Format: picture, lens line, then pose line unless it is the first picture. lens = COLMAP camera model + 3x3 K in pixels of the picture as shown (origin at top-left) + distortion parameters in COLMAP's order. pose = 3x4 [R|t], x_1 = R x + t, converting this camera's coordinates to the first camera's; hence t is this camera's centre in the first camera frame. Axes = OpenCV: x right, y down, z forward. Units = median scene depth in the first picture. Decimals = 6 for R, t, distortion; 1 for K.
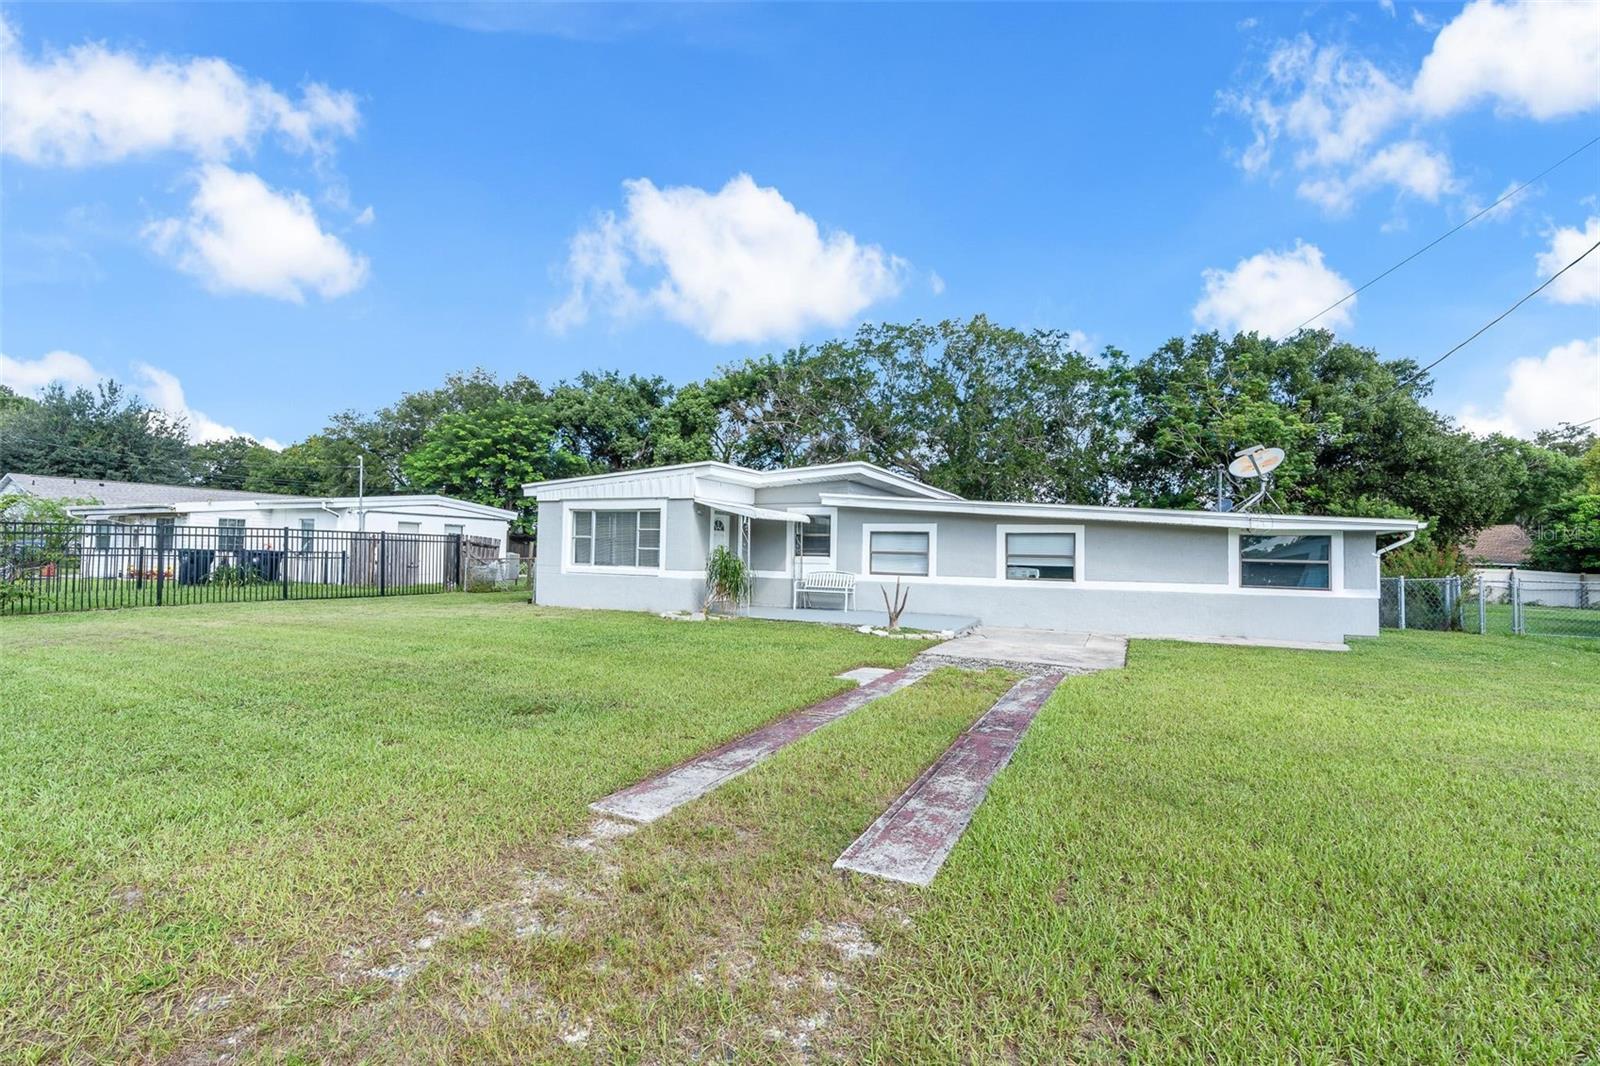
lens RADIAL K [[715.9, 0, 796.3], [0, 715.9, 534.4], [0, 0, 1]] dist [-0.009703, 0.003988]
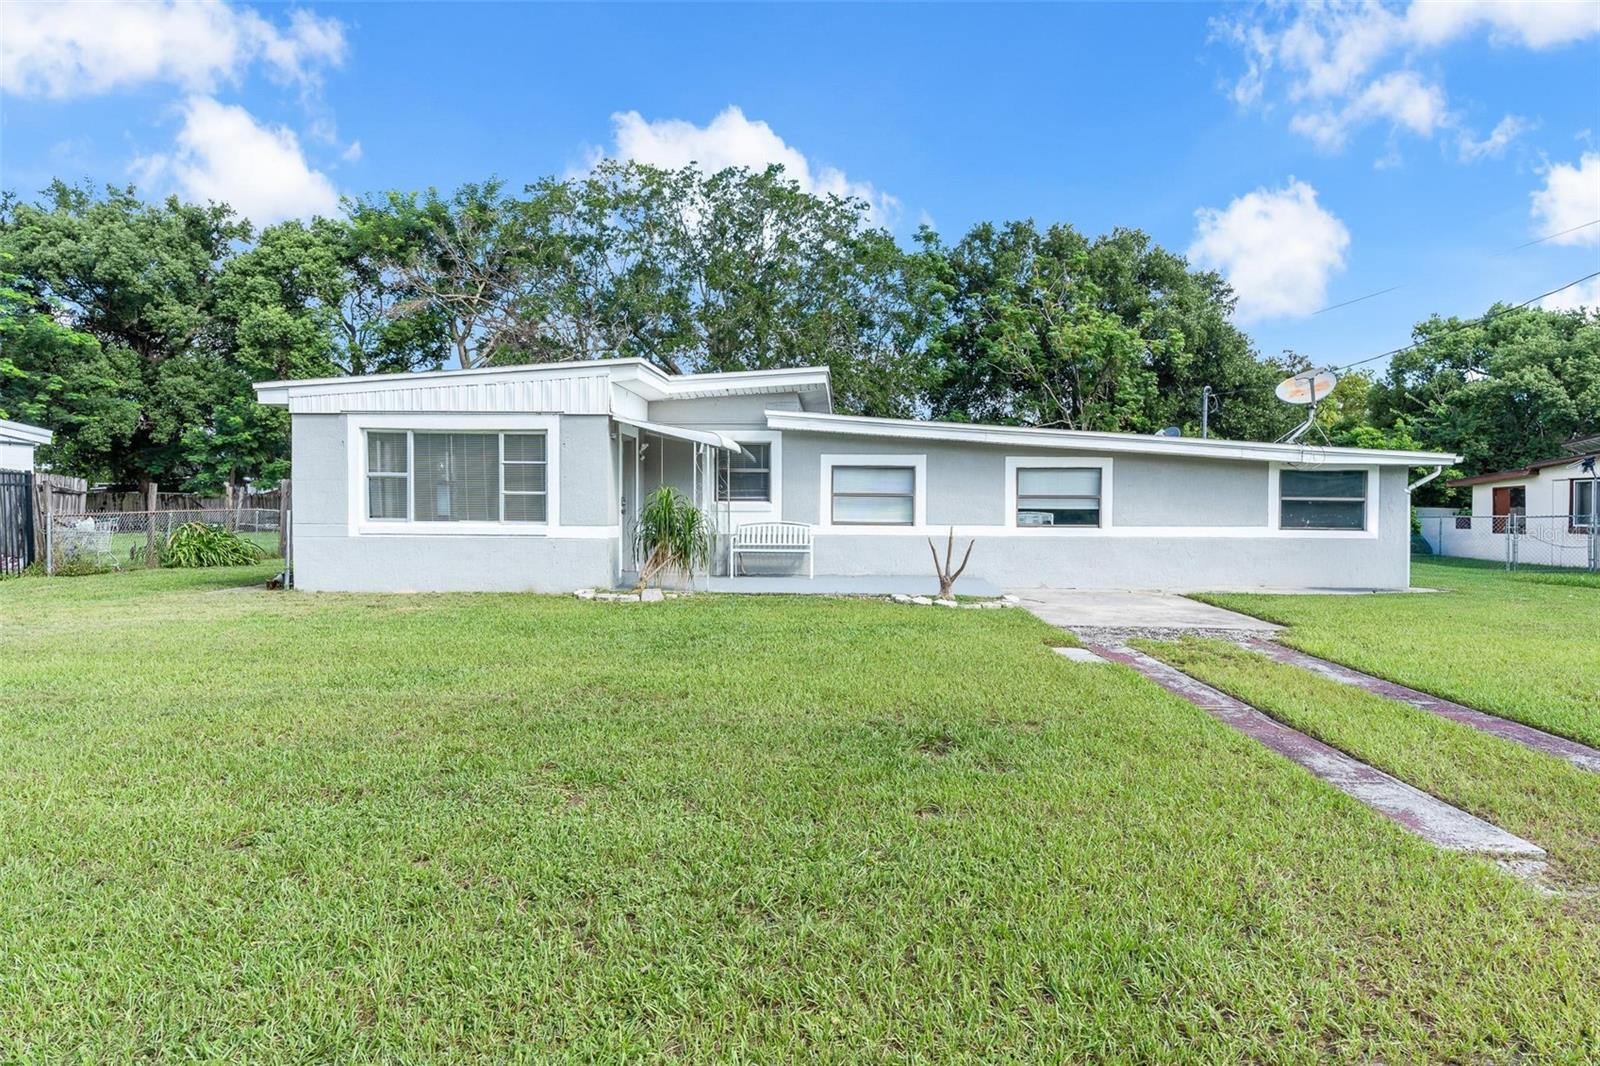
lens RADIAL K [[1002.5, 0, 800.0], [0, 1002.5, 533.0], [0, 0, 1]] dist [-0.004329, 0.002095]
pose [[0.915221, -0.027568, 0.402008, -0.331197], [0.001426, 0.997872, 0.065183, -0.002171], [-0.402949, -0.059084, 0.913313, 0.088594]]
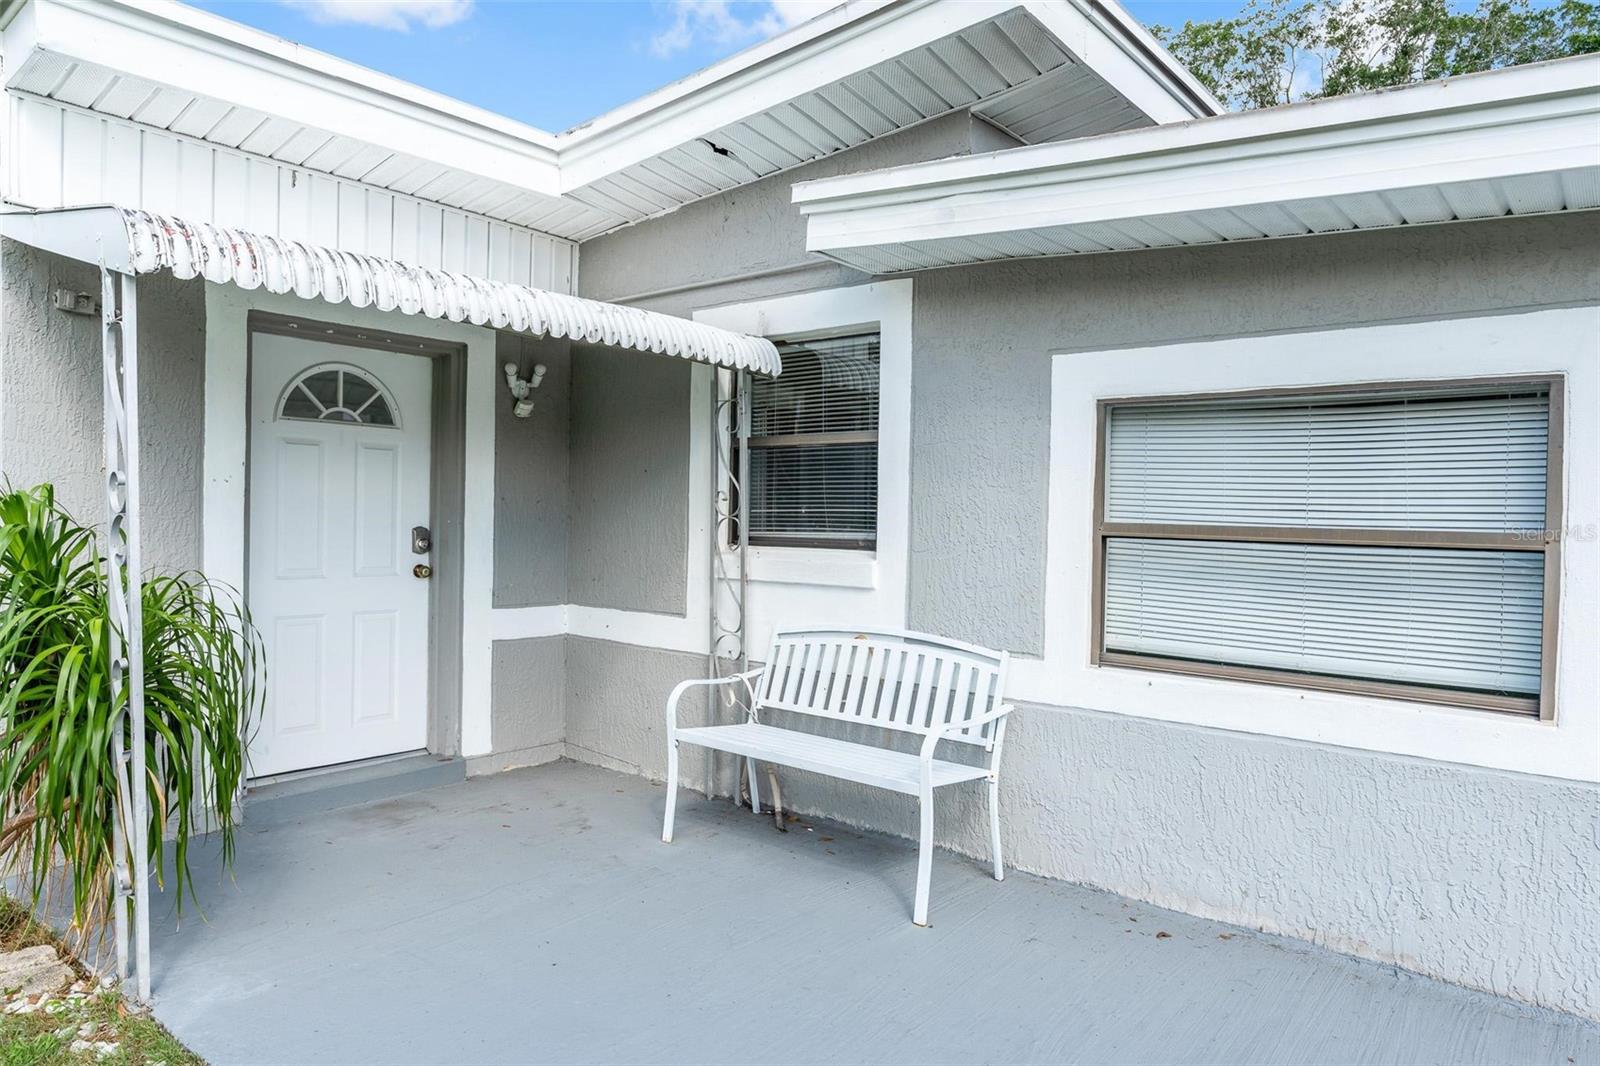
lens RADIAL K [[1002.5, 0, 800.0], [0, 1002.5, 533.0], [0, 0, 1]] dist [-0.004329, 0.002095]
pose [[0.968577, 0.004222, -0.248679, 0.094038], [0.006937, 0.999008, 0.043980, 0.015172], [0.248618, -0.044323, 0.967587, 0.757383]]
